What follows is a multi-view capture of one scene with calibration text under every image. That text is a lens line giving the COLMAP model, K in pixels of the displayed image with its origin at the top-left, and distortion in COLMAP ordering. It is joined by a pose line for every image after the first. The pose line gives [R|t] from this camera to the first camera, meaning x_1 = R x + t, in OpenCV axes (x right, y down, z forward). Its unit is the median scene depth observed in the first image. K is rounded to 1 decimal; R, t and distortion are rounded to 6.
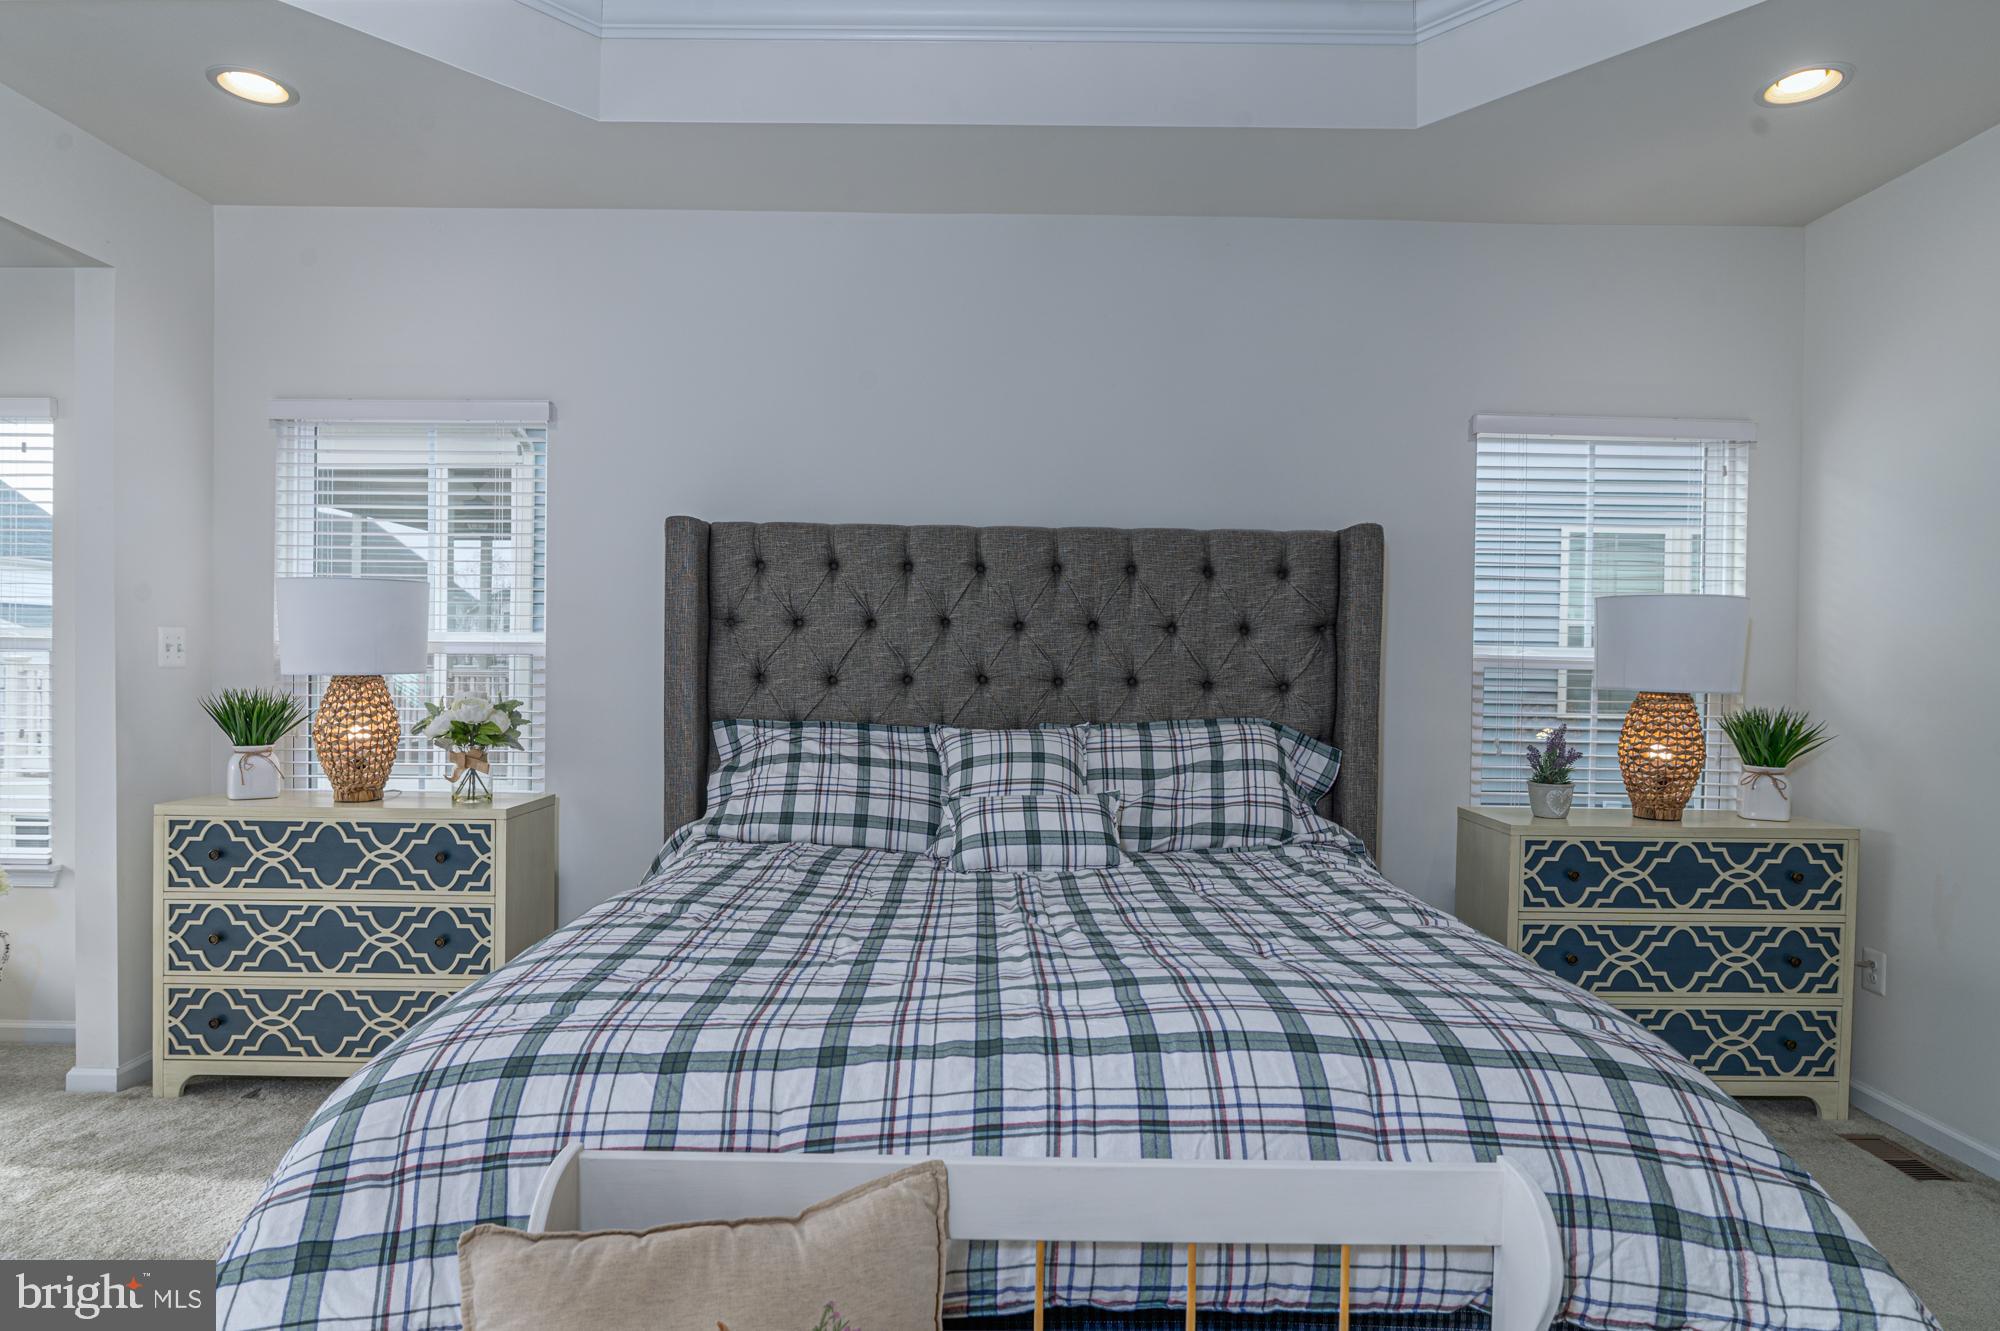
lens RADIAL K [[1089.8, 0, 1000.1], [0, 1089.8, 657.3], [0, 0, 1]] dist [-0.013690, -0.000095]
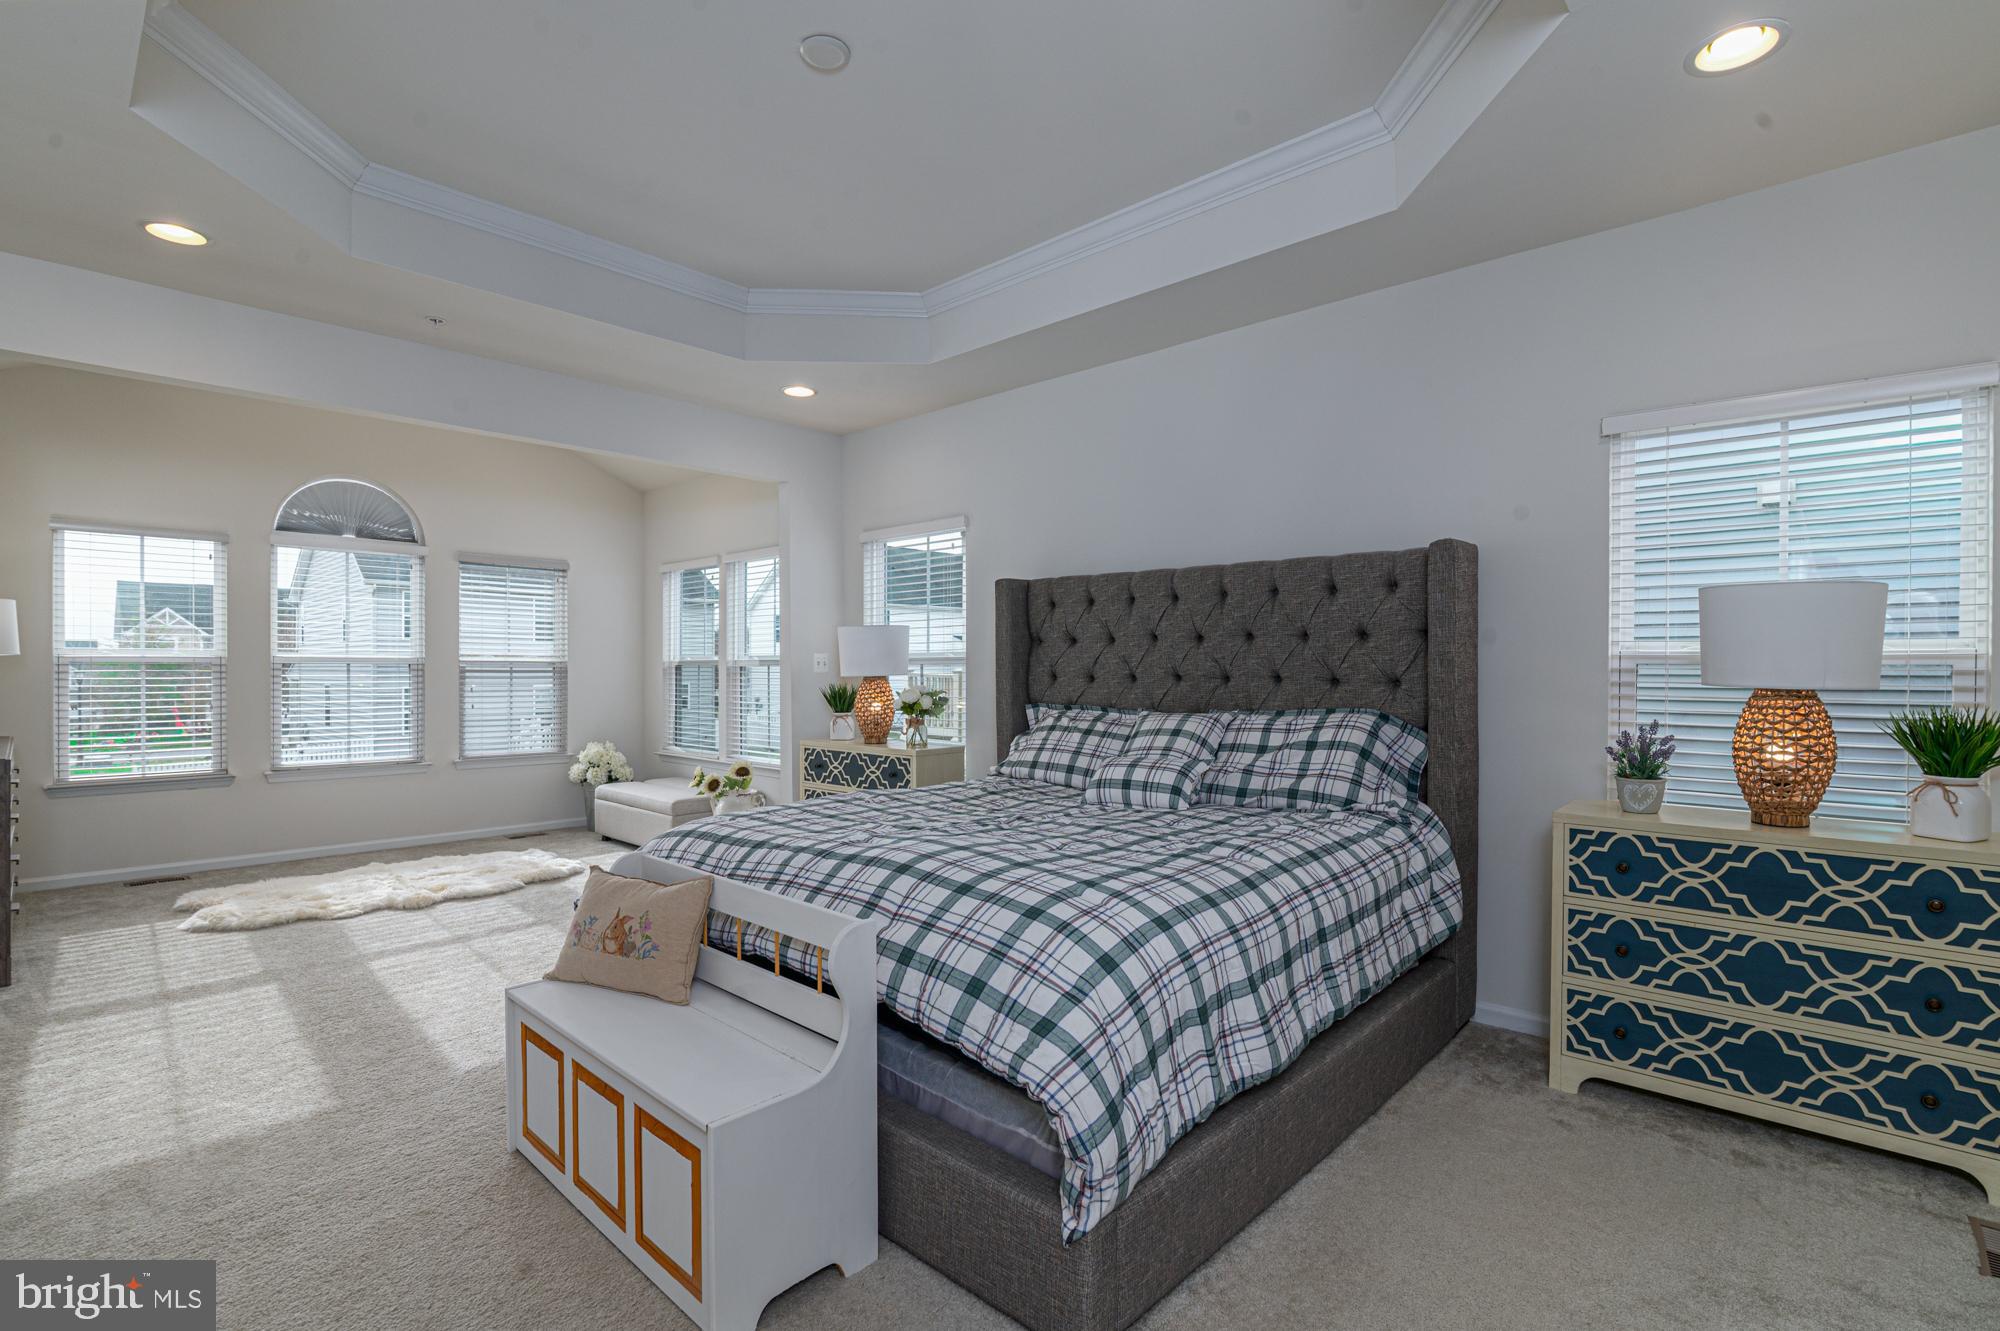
lens RADIAL K [[925.3, 0, 1023.6], [0, 925.3, 631.4], [0, 0, 1]] dist [-0.021941, 0.002858]
pose [[0.738871, -0.037503, -0.672803, 0.660043], [0.010124, 0.998955, -0.044565, 0.012515], [0.673771, 0.026116, 0.738478, -0.010279]]
